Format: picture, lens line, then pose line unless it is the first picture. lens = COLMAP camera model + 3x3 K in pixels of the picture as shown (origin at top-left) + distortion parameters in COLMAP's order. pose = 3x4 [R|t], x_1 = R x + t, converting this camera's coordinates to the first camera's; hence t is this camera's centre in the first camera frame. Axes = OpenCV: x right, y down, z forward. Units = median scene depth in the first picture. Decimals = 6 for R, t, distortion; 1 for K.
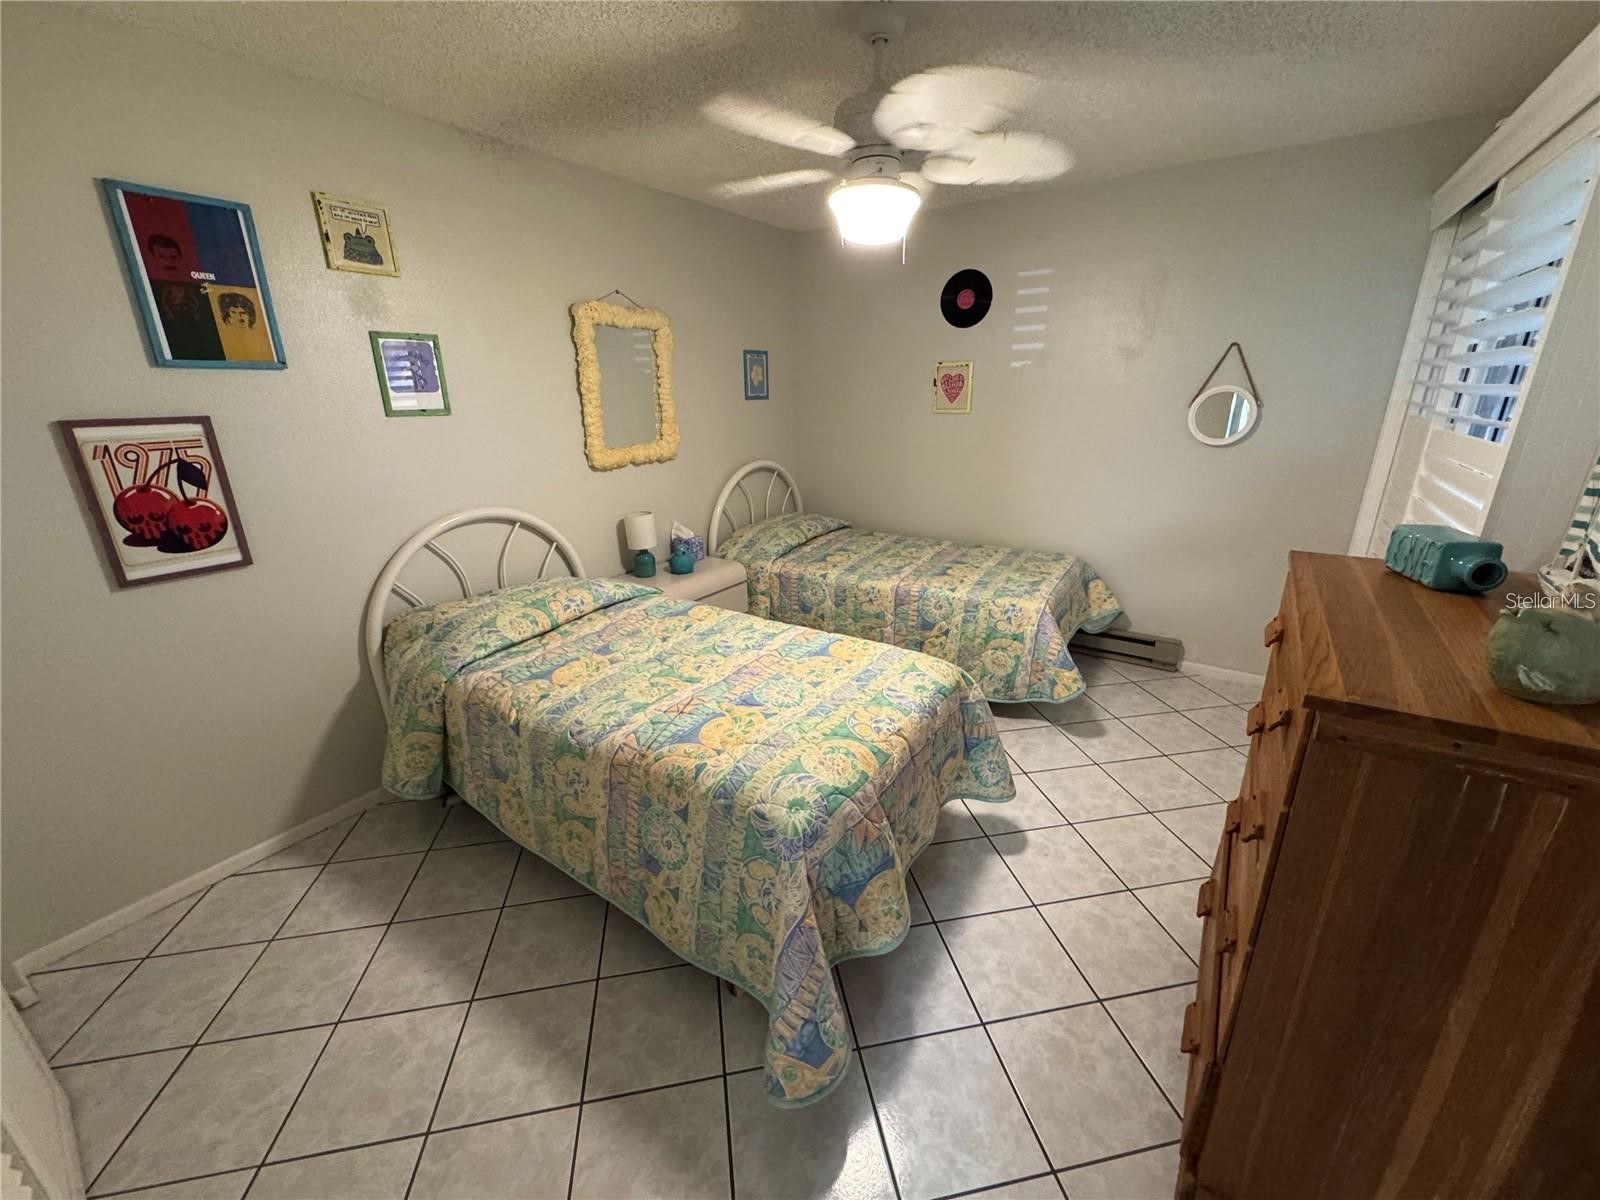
lens RADIAL K [[635.6, 0, 801.2], [0, 635.6, 598.8], [0, 0, 1]] dist [0.001121, -0.000455]
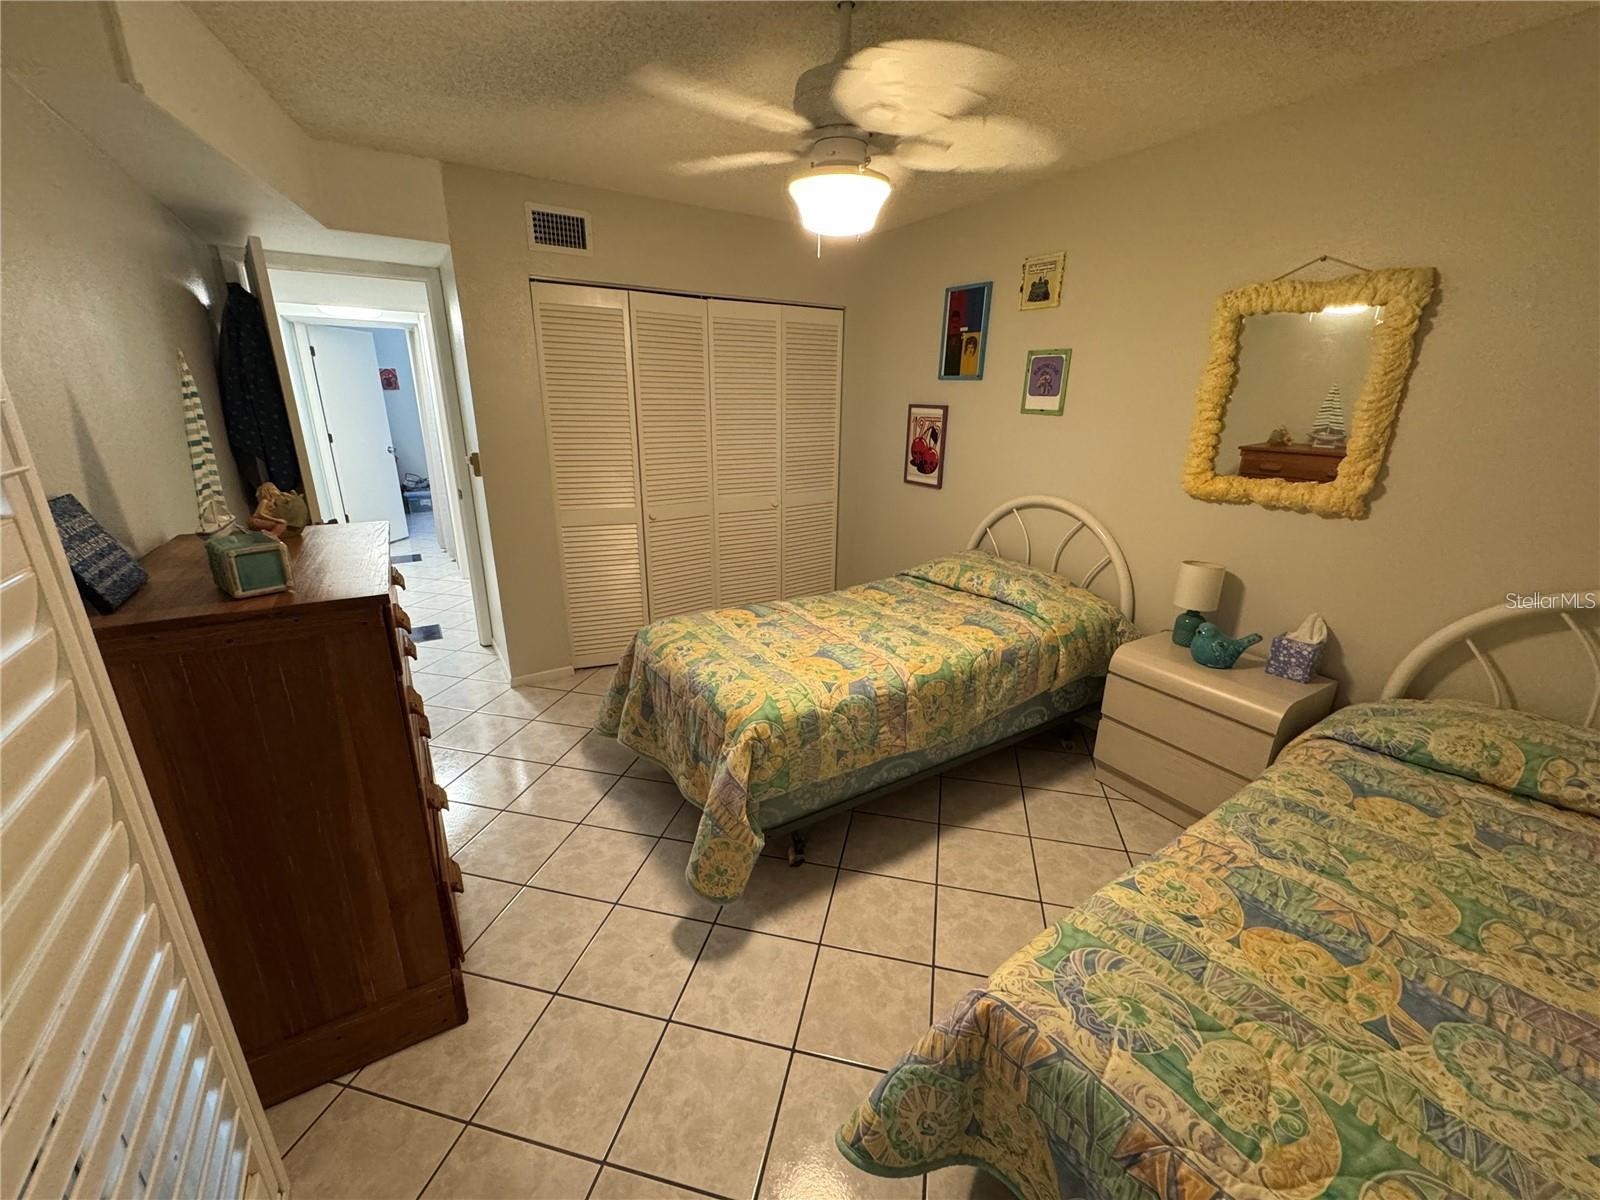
lens RADIAL K [[635.6, 0, 799.4], [0, 635.6, 599.0], [0, 0, 1]] dist [0.001121, -0.000455]
pose [[-0.397187, 0.291955, -0.870060, 0.927706], [-0.300736, 0.854296, 0.423953, -0.421667], [0.867064, 0.430047, -0.251513, 1.217110]]
